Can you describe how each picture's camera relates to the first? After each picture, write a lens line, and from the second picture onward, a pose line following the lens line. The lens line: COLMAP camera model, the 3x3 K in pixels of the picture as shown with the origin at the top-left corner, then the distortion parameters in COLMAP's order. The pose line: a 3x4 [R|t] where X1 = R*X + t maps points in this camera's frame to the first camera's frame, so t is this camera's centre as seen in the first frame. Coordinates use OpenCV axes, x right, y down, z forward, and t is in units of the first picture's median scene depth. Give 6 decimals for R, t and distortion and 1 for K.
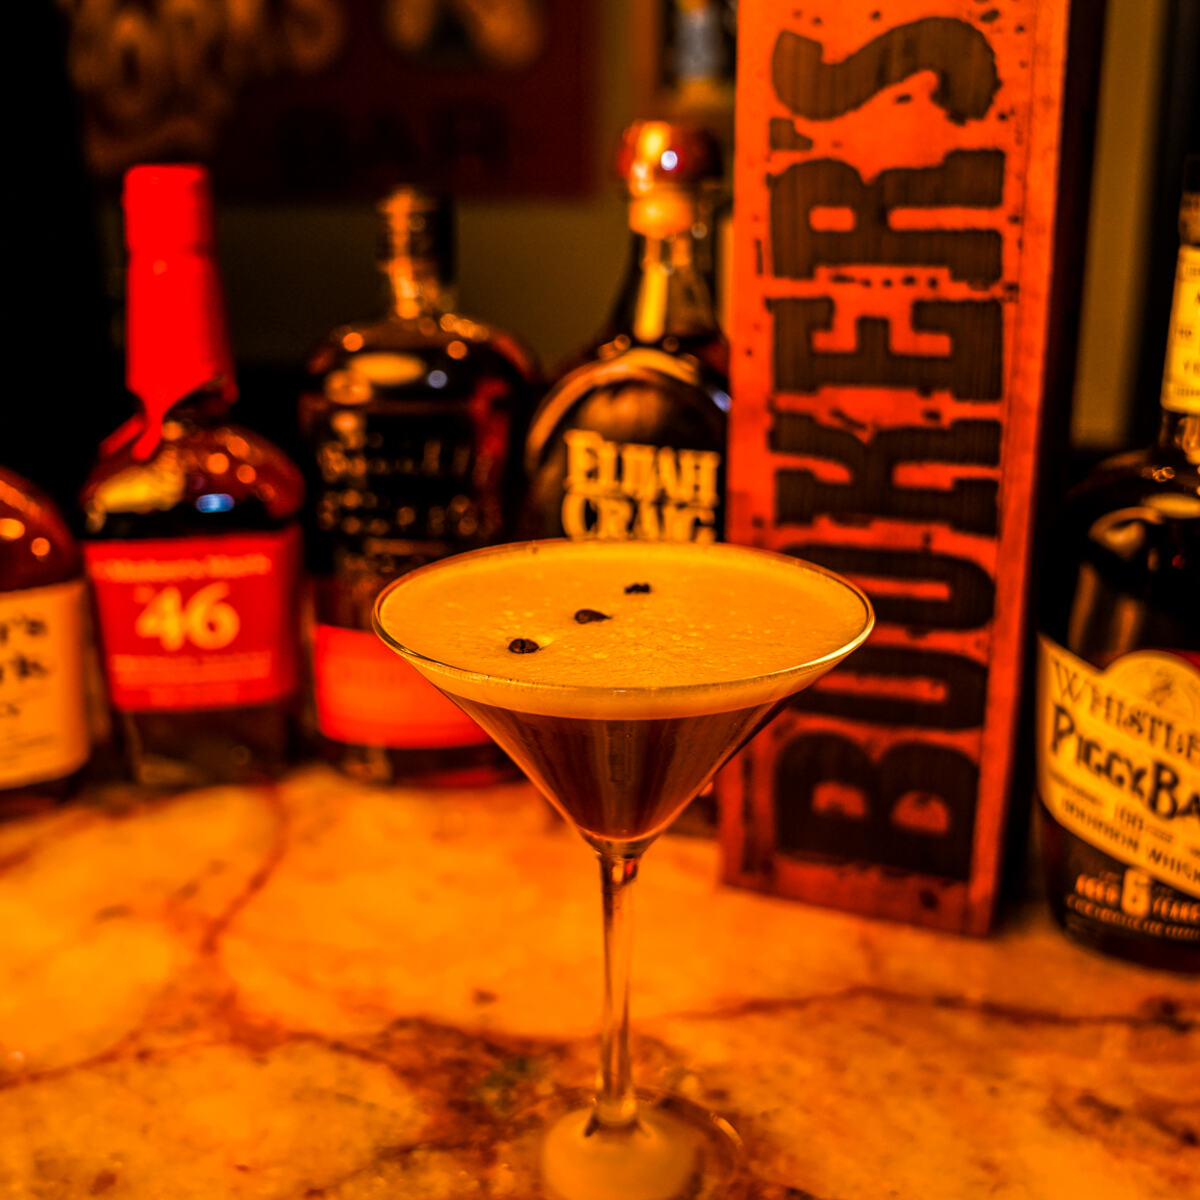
lens RADIAL K [[1464.8, 0, 600.0], [0, 1464.8, 600.0], [0, 0, 1]] dist [-0.117198, 0.060512]
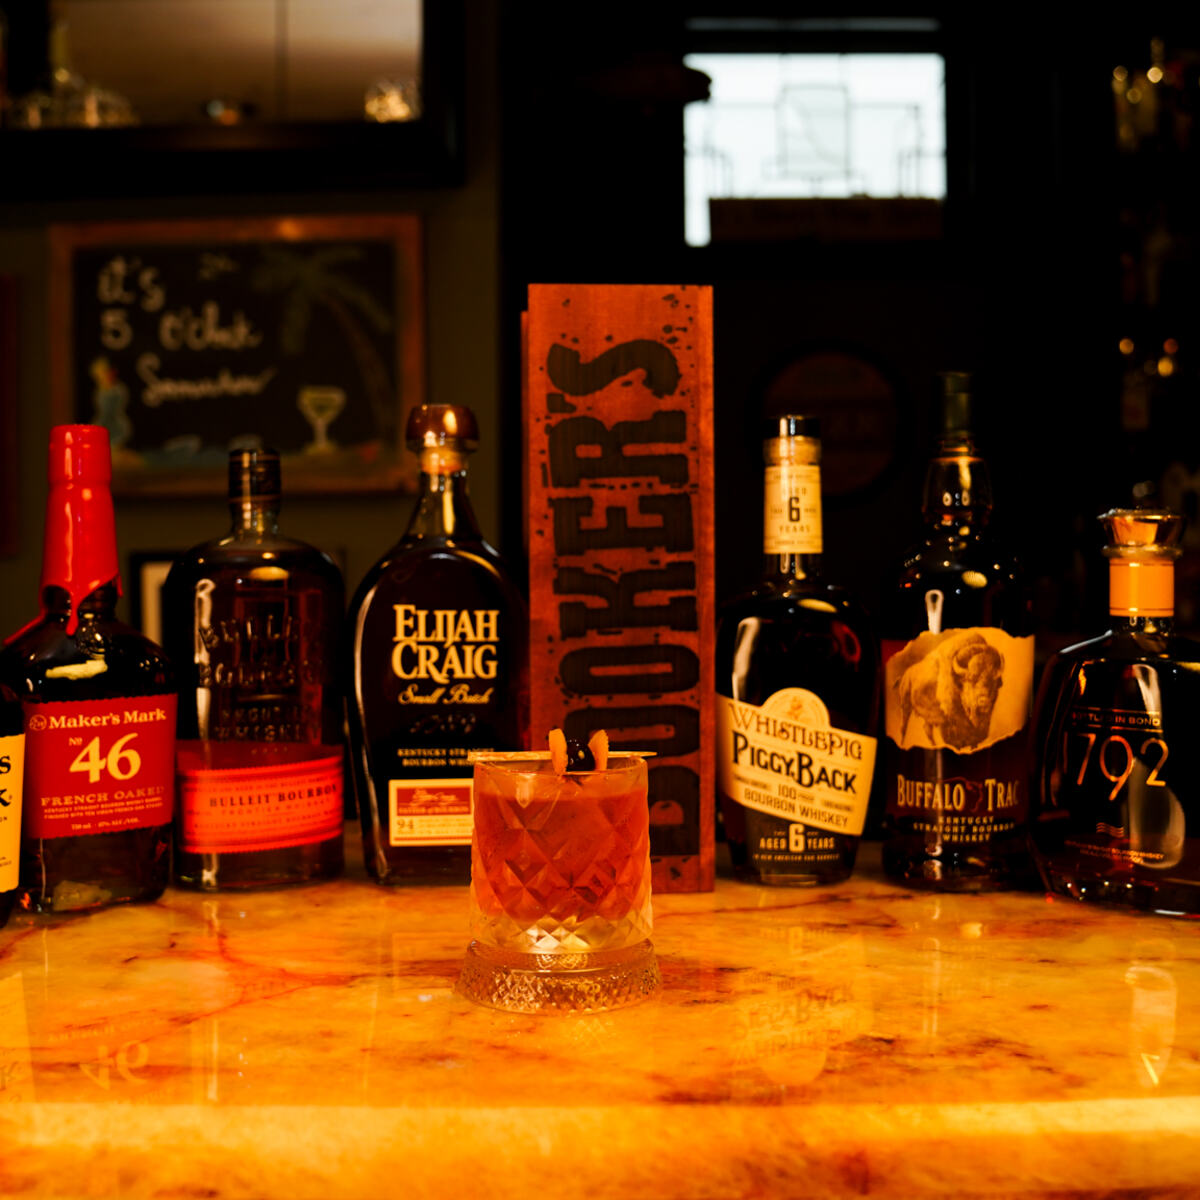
lens RADIAL K [[1464.8, 0, 600.0], [0, 1464.8, 600.0], [0, 0, 1]] dist [-0.117198, 0.060512]
pose [[0.868435, -0.019062, 0.495437, -0.667639], [0.152668, 0.960990, -0.230632, 0.297176], [-0.471713, 0.275926, 0.837467, -0.391593]]
